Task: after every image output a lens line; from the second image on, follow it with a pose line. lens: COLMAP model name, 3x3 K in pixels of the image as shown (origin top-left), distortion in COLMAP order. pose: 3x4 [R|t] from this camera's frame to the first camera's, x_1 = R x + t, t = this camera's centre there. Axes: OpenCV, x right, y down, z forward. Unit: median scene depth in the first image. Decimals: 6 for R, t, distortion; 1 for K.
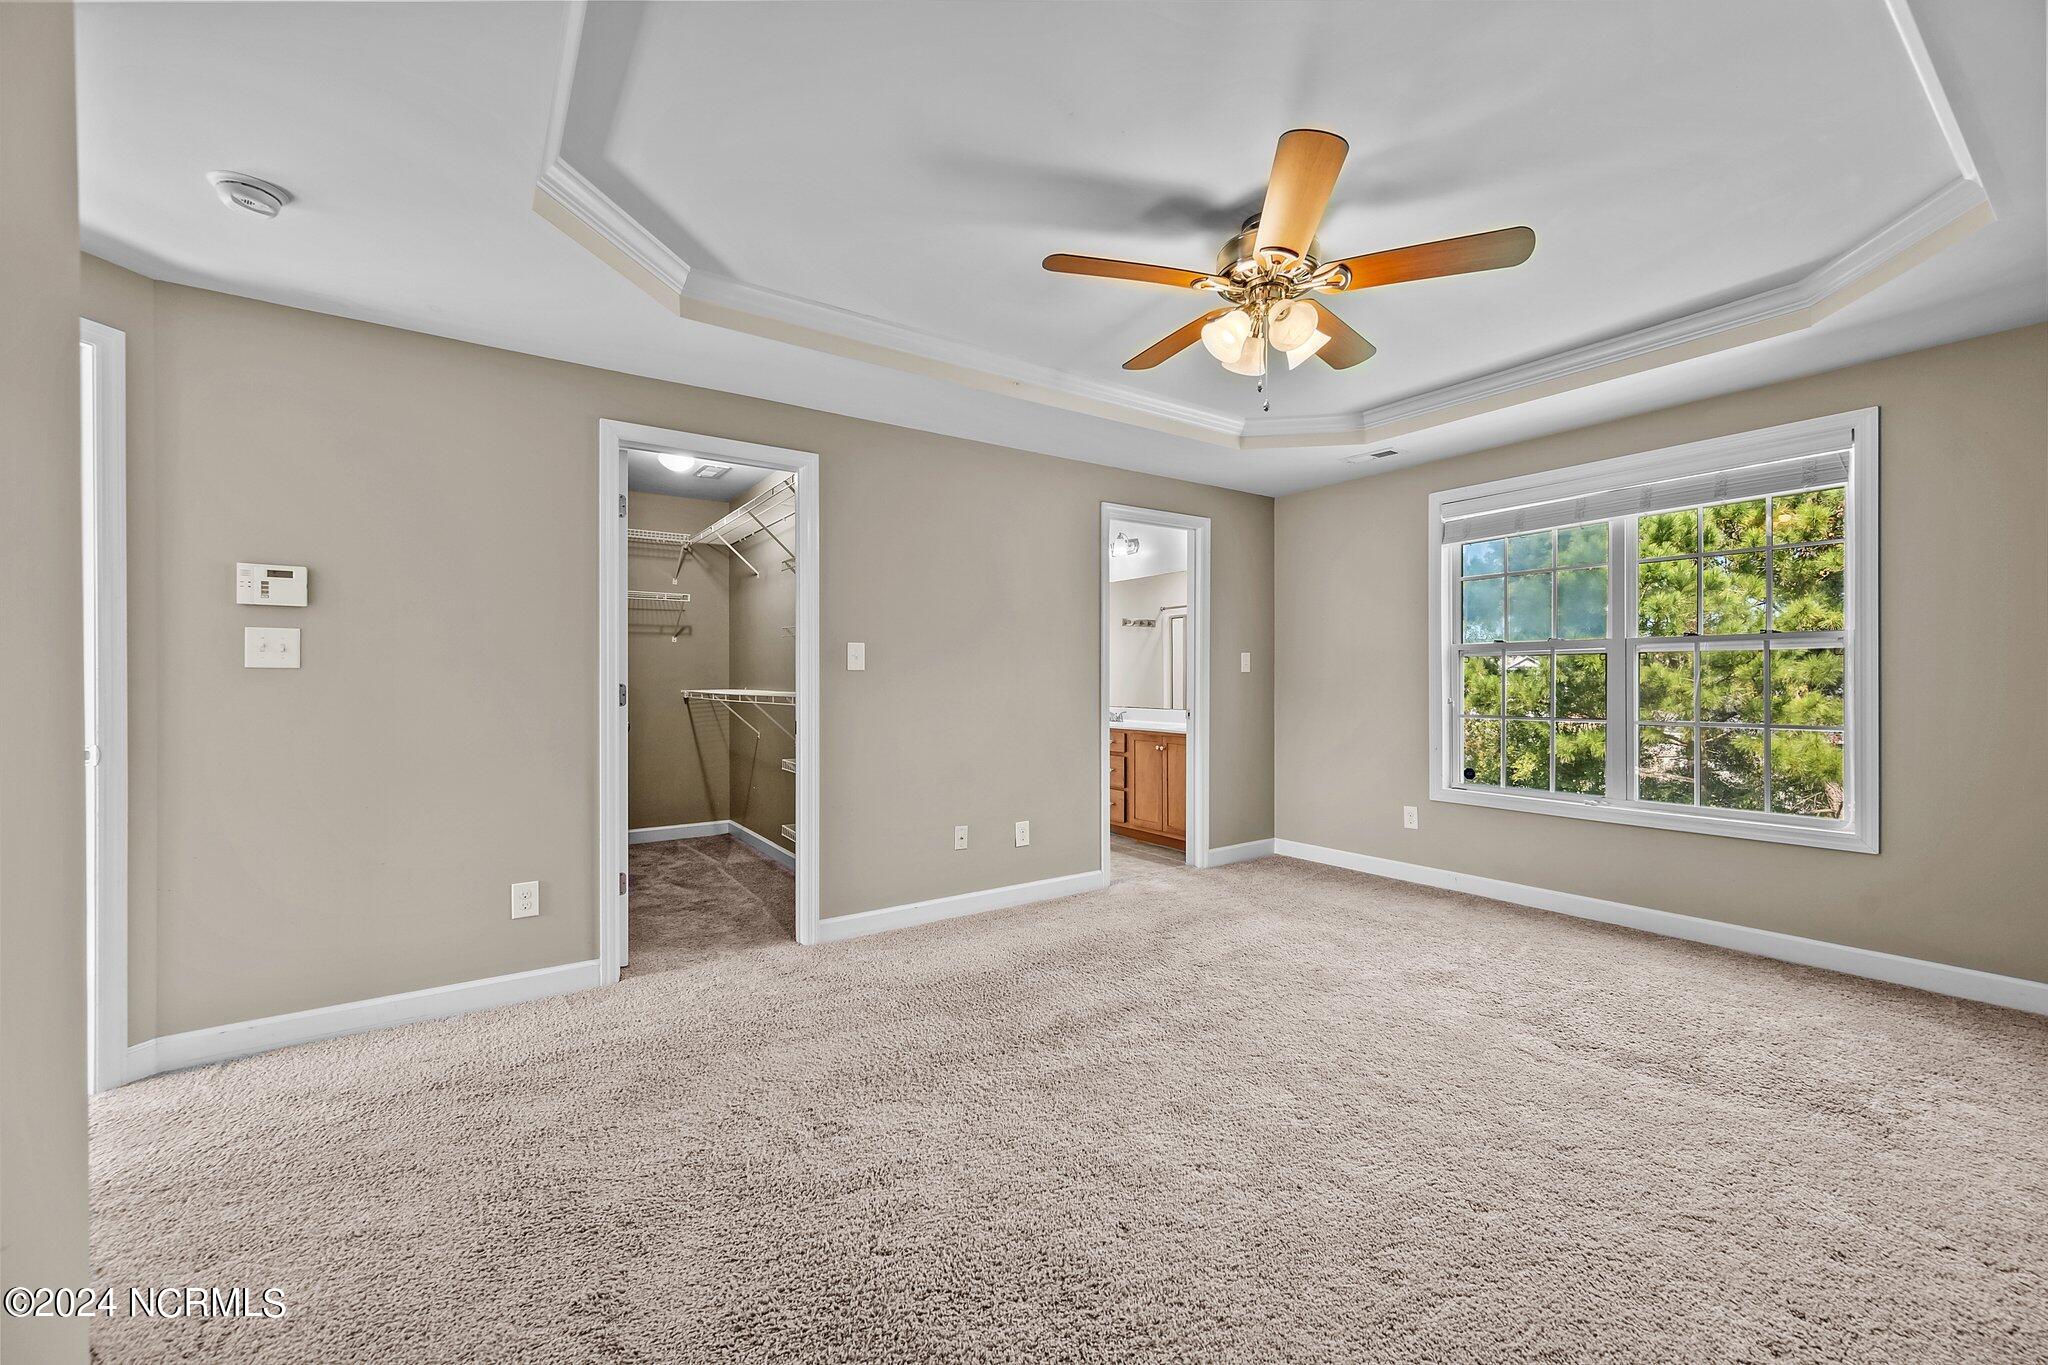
lens RADIAL K [[809.8, 0, 1031.6], [0, 809.8, 682.2], [0, 0, 1]] dist [0.002055, 0.000057]
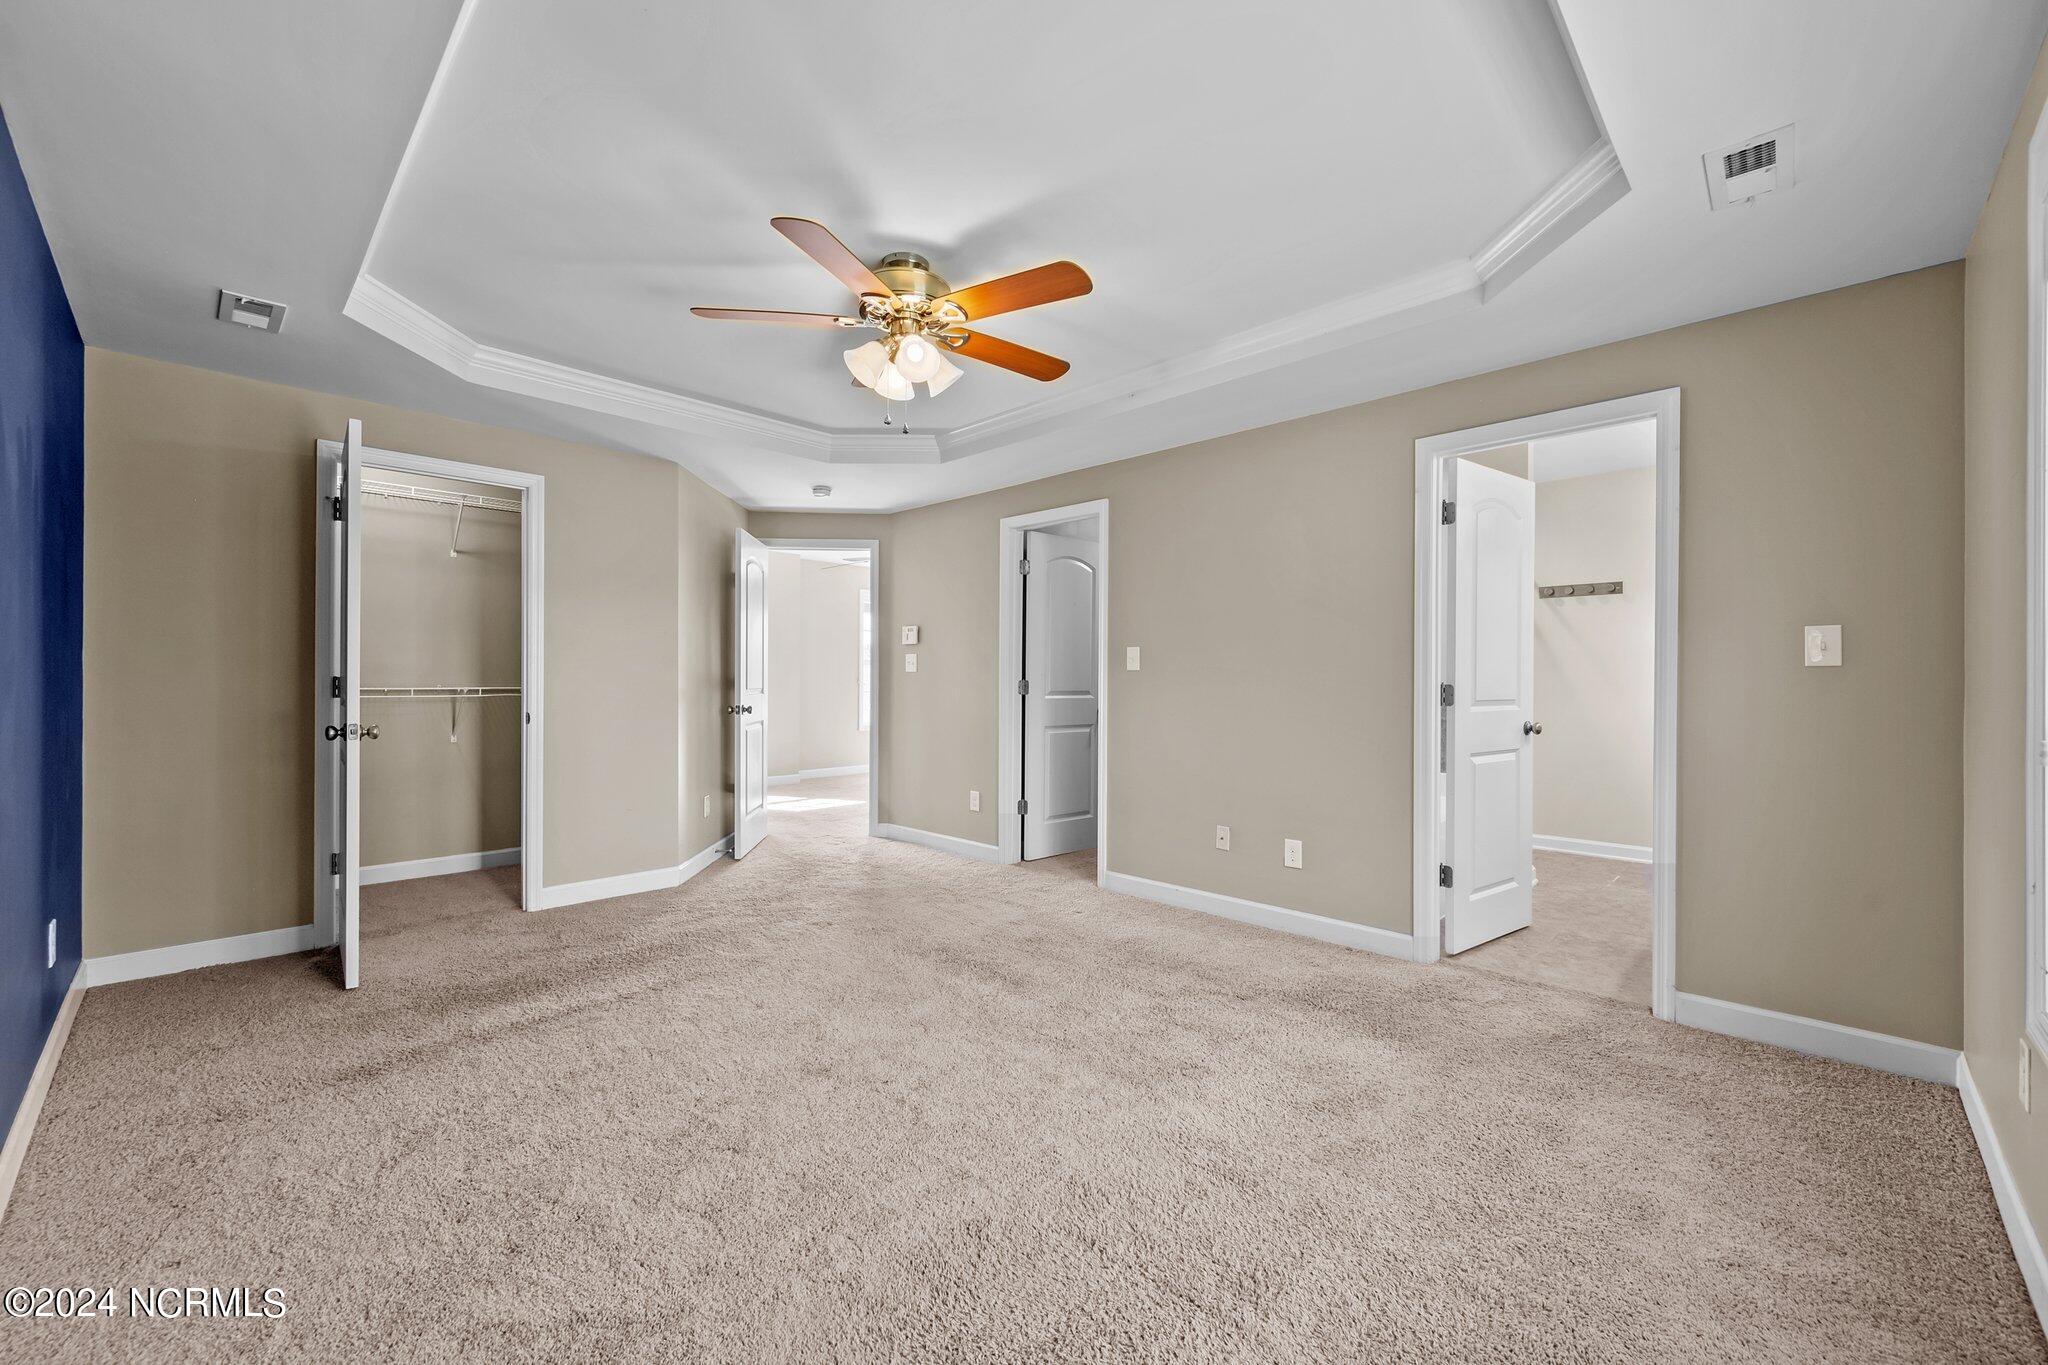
lens RADIAL K [[809.8, 0, 1031.7], [0, 809.8, 680.6], [0, 0, 1]] dist [0.002055, 0.000057]
pose [[0.178268, 0.003928, -0.983974, 0.986770], [-0.008888, 0.999958, 0.002381, -0.001283], [0.983942, 0.008321, 0.178296, 0.685326]]
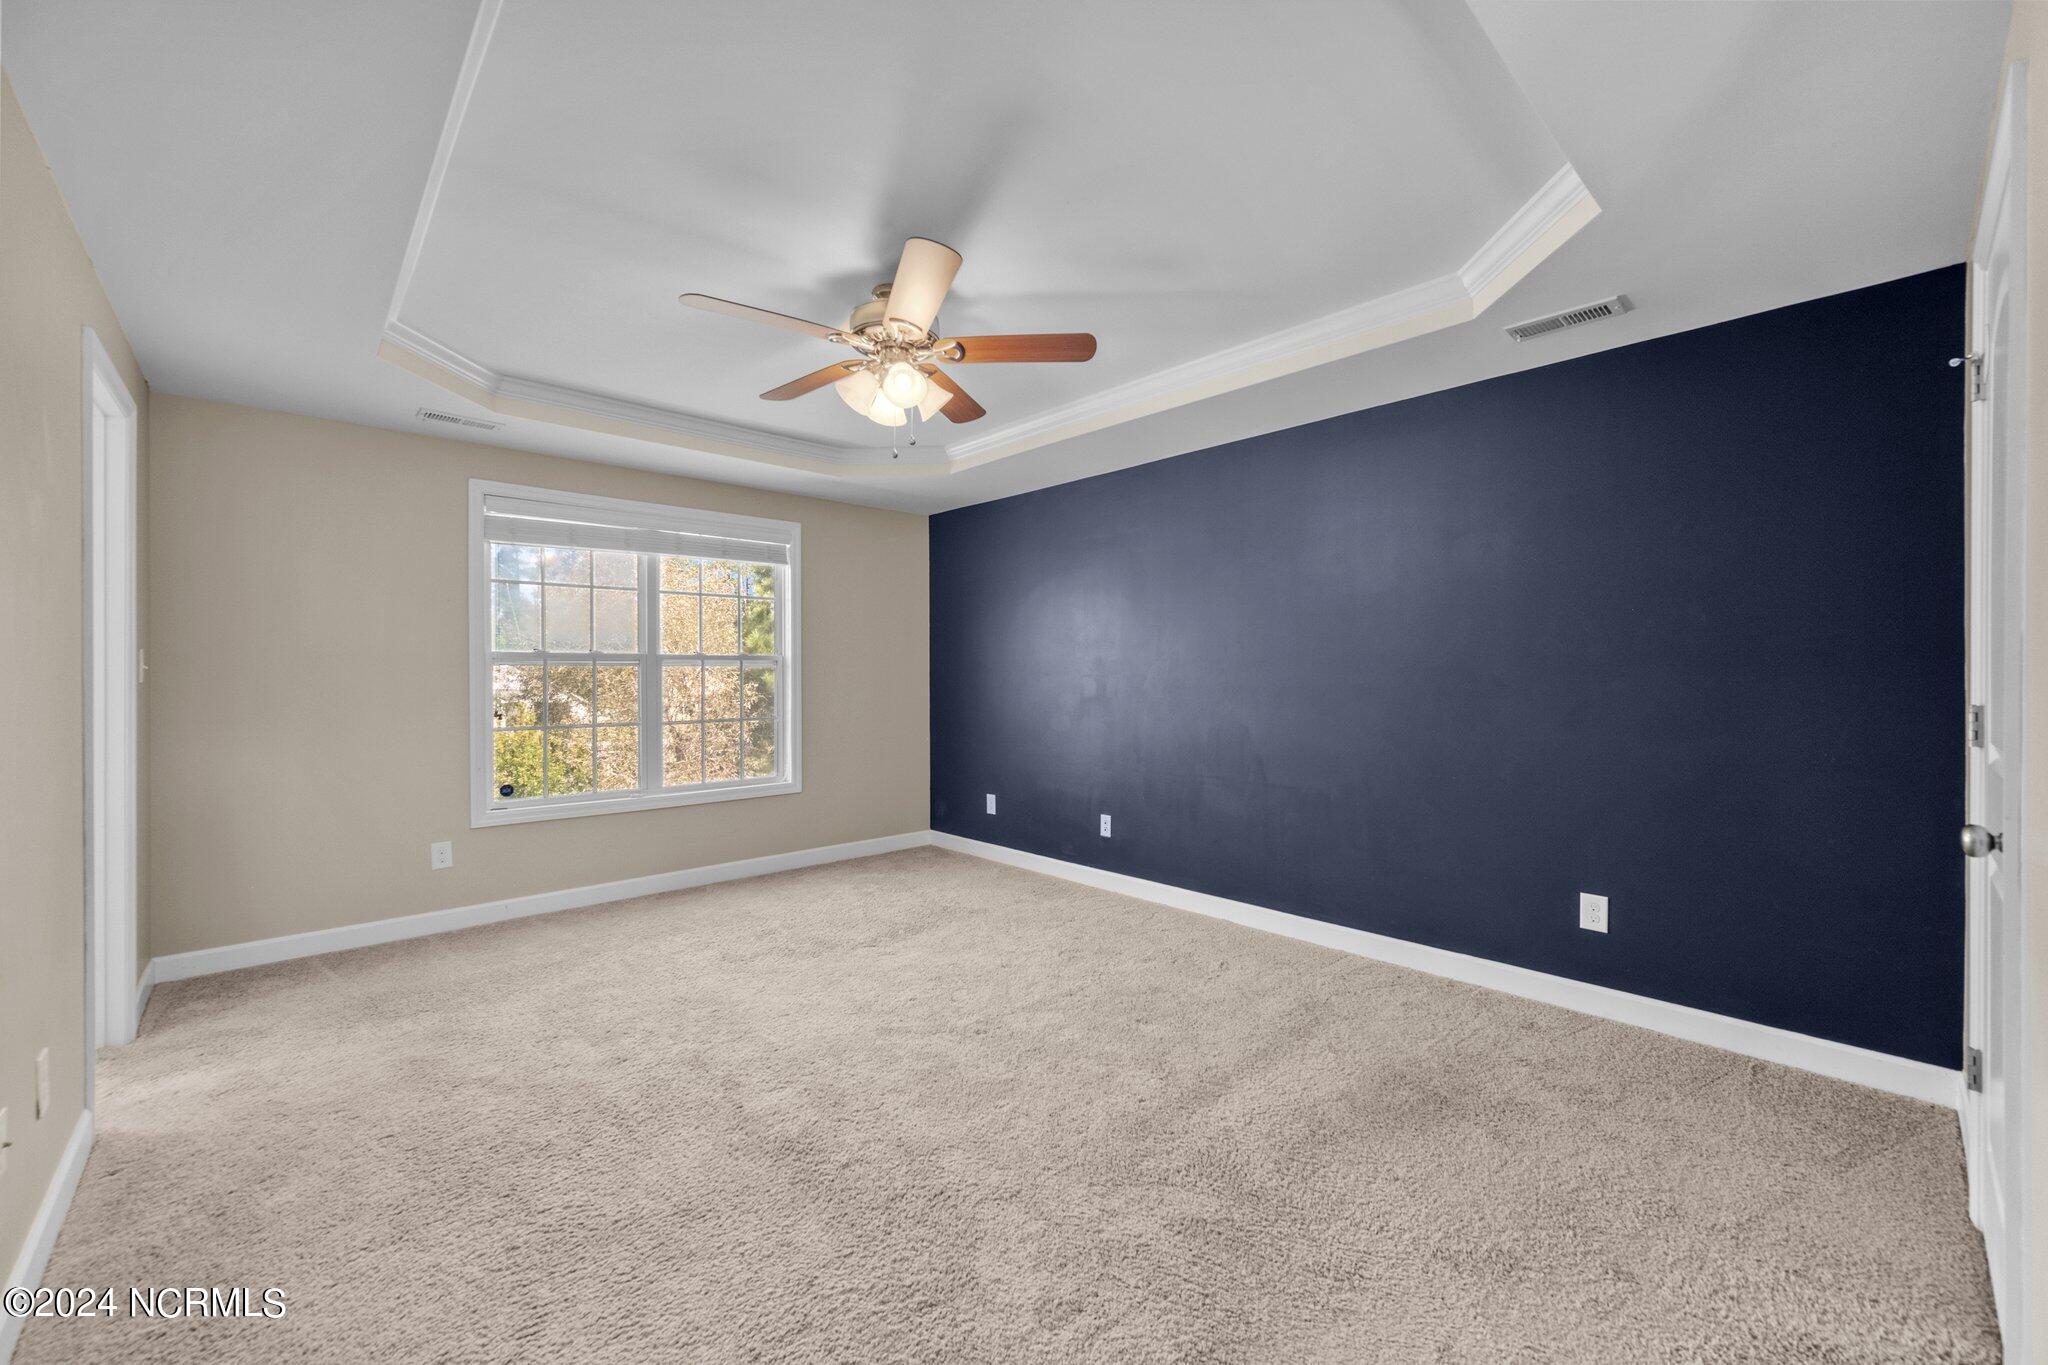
lens RADIAL K [[809.8, 0, 1027.4], [0, 809.8, 678.0], [0, 0, 1]] dist [0.002055, 0.000057]
pose [[-0.129951, -0.002531, 0.991517, -0.607906], [0.002847, 0.999992, 0.002925, -0.023796], [-0.991516, 0.003203, -0.129943, 0.689870]]
